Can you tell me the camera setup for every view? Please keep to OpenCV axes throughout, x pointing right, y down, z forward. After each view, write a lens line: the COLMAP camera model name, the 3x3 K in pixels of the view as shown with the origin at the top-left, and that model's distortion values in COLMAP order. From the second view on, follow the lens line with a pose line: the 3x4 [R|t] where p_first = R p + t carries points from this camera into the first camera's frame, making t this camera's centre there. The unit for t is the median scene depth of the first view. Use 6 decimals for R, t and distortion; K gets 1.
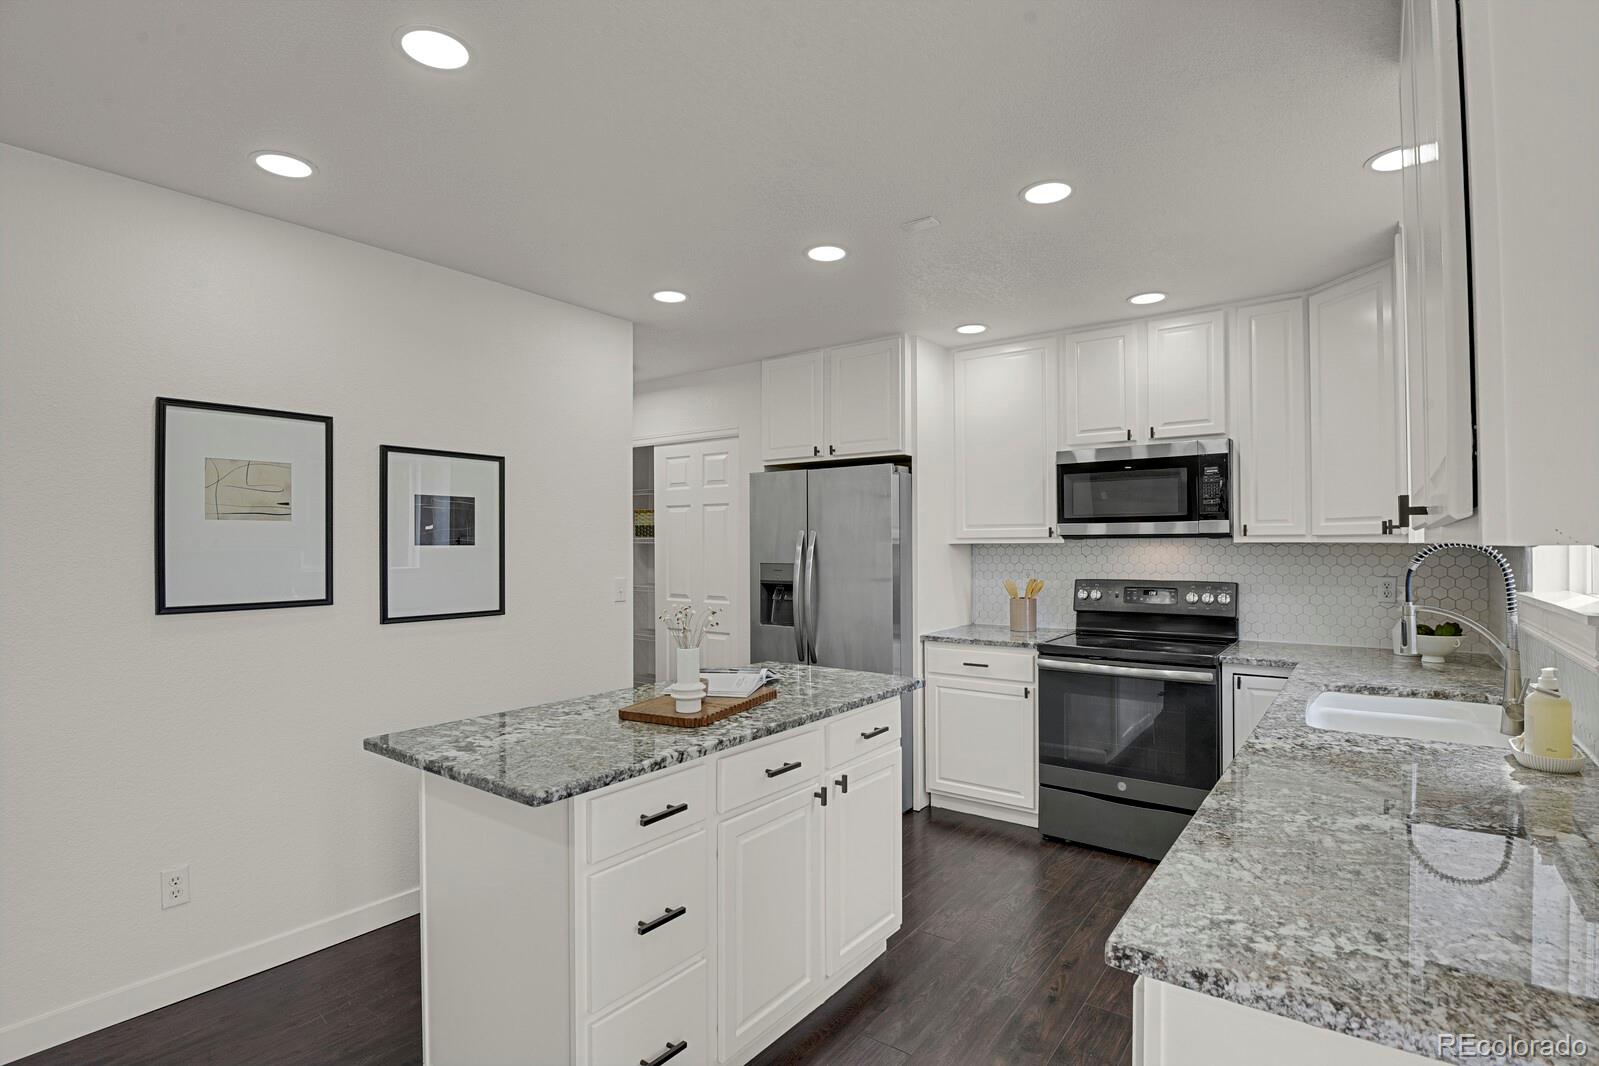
lens RADIAL K [[785.6, 0, 800.2], [0, 785.6, 541.6], [0, 0, 1]] dist [-0.017314, -0.008727]
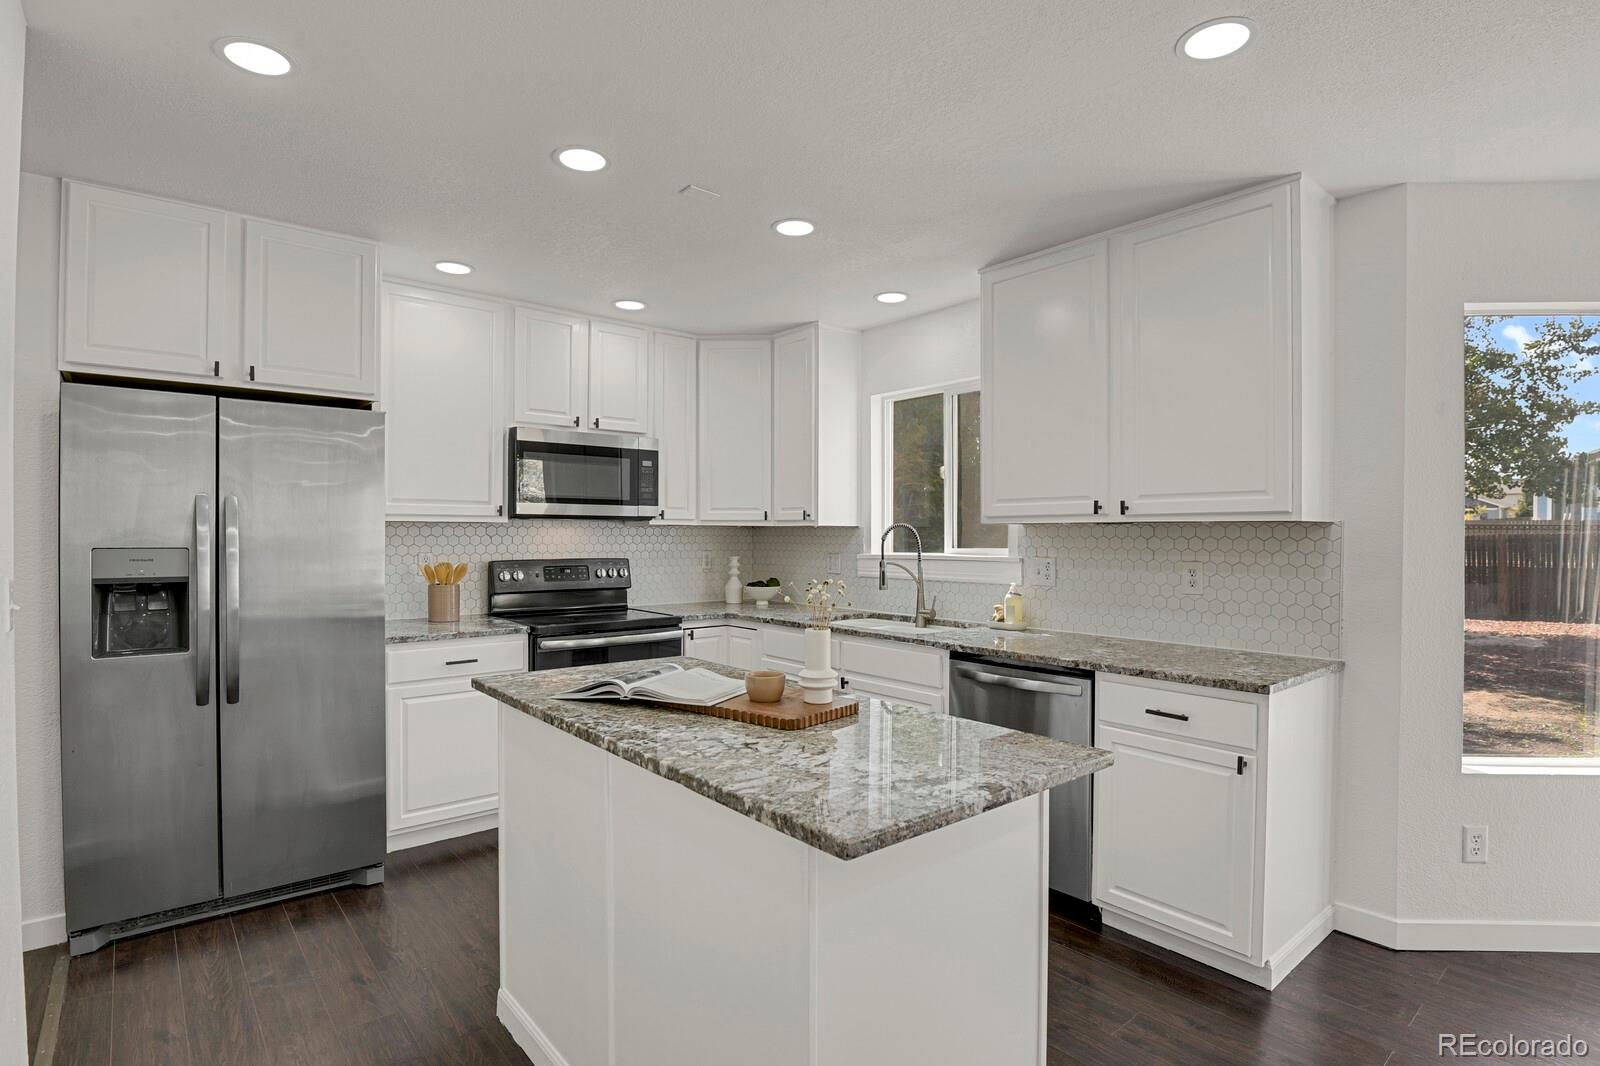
lens RADIAL K [[786.1, 0, 800.7], [0, 786.1, 541.6], [0, 0, 1]] dist [-0.017314, -0.008727]
pose [[0.230230, -0.001708, 0.973135, -0.557352], [-0.007561, 0.999965, 0.003544, 0.020370], [-0.973107, -0.008173, 0.230209, 0.463656]]
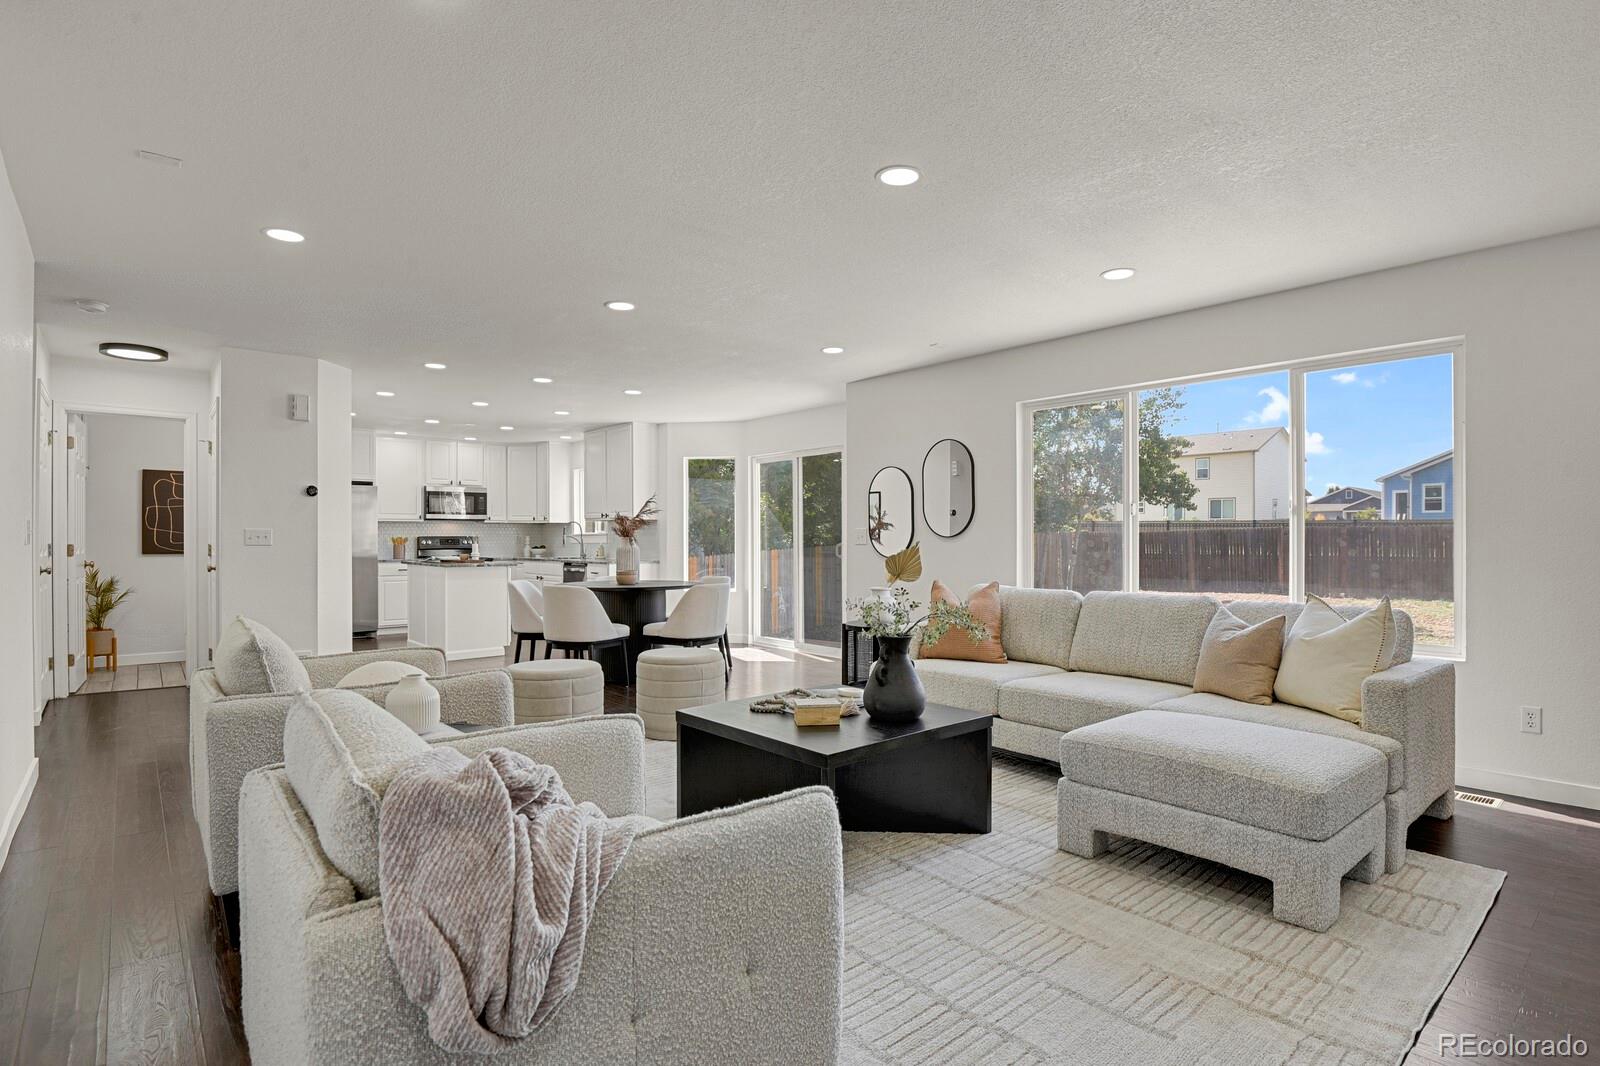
lens RADIAL K [[786.1, 0, 800.7], [0, 786.1, 541.6], [0, 0, 1]] dist [-0.017314, -0.008727]
pose [[0.214426, 0.001173, 0.976740, -2.031571], [-0.003349, 0.999994, -0.000466, 0.068514], [-0.976735, -0.003171, 0.214429, -0.798588]]
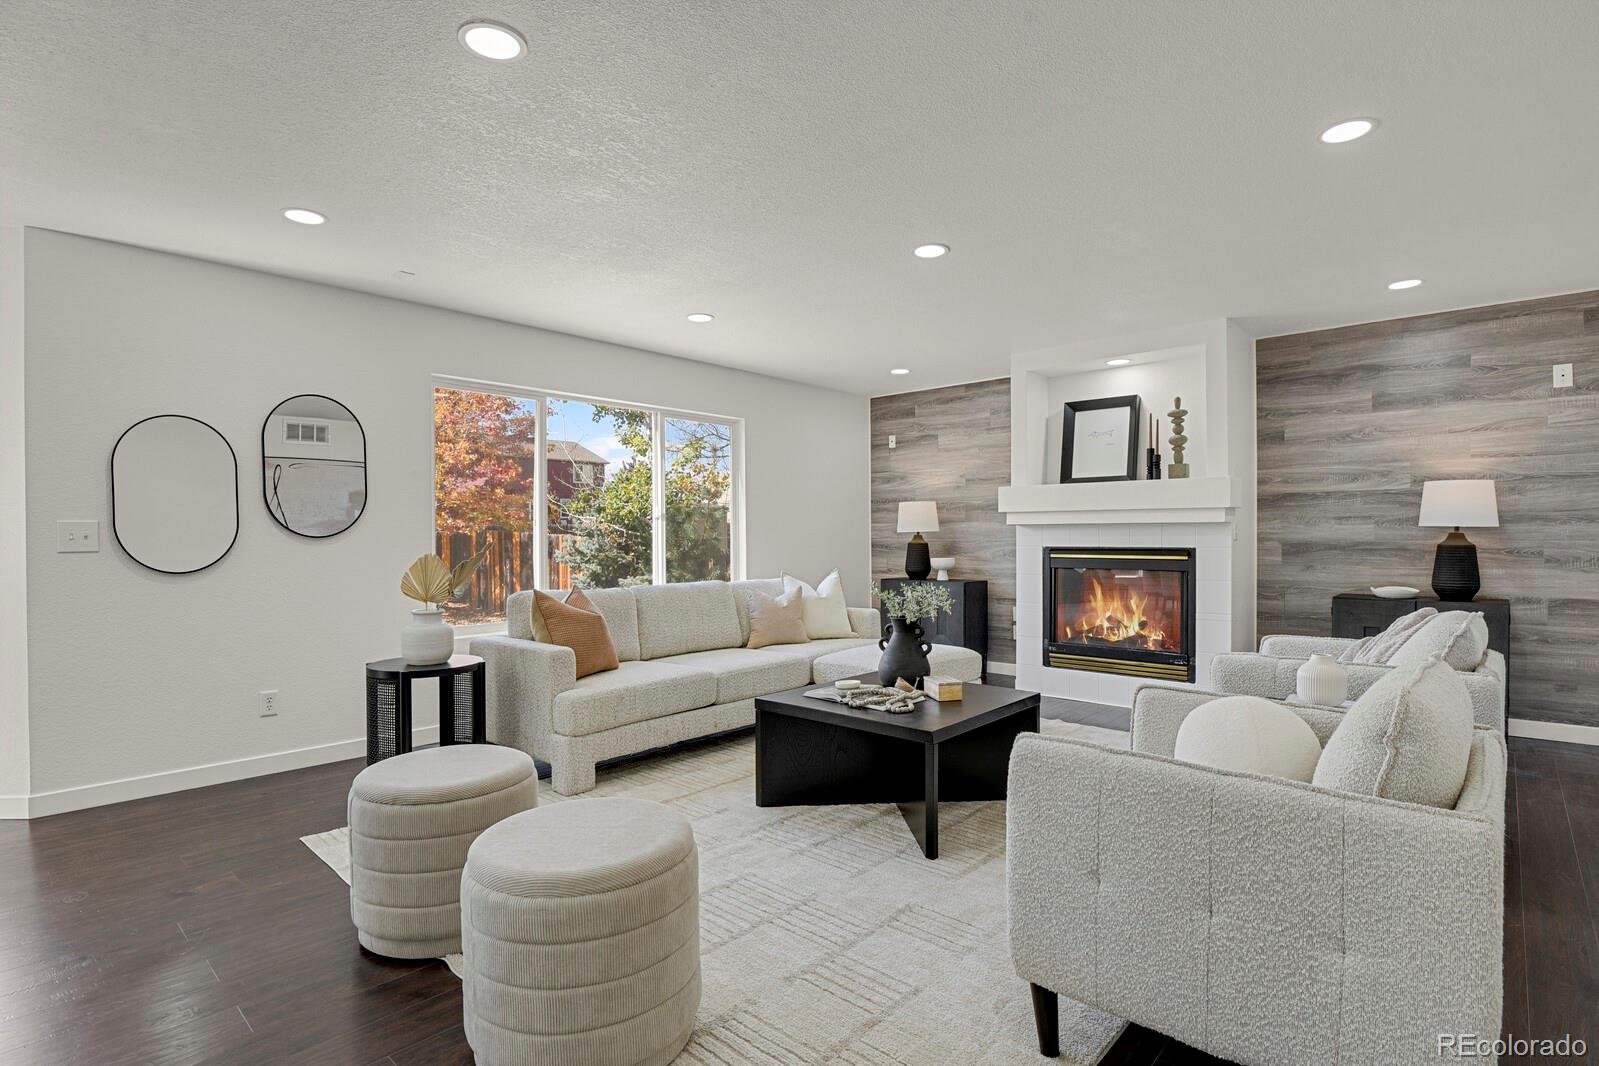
lens RADIAL K [[779.6, 0, 802.0], [0, 779.6, 540.1], [0, 0, 1]] dist [-0.022980, -0.005633]
pose [[-0.995567, 0.009024, 0.093623, -1.204157], [0.009185, 0.999957, 0.001291, 0.066859], [-0.093607, 0.002146, -0.995607, 0.240417]]
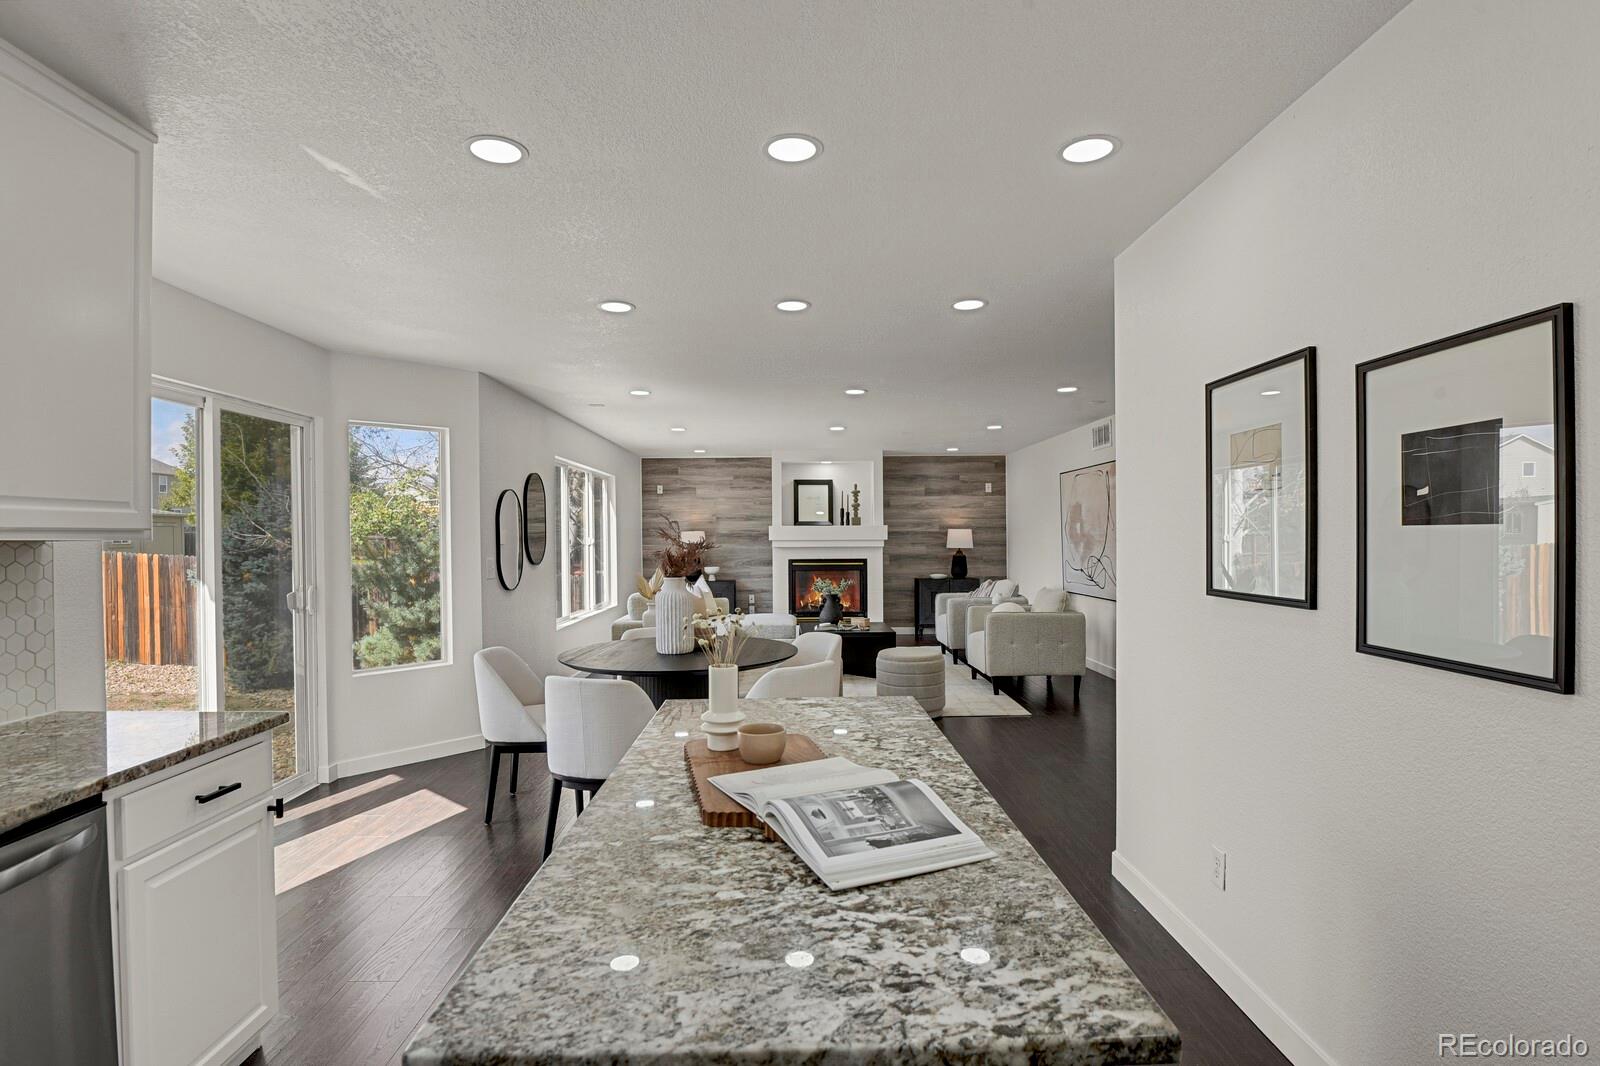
lens RADIAL K [[795.2, 0, 803.4], [0, 795.2, 540.6], [0, 0, 1]] dist [-0.025678, -0.001767]
pose [[-0.789413, 0.014564, -0.613690, 0.153562], [0.014153, 0.999885, 0.005523, 0.005427], [0.613699, -0.004326, -0.789528, 0.938725]]
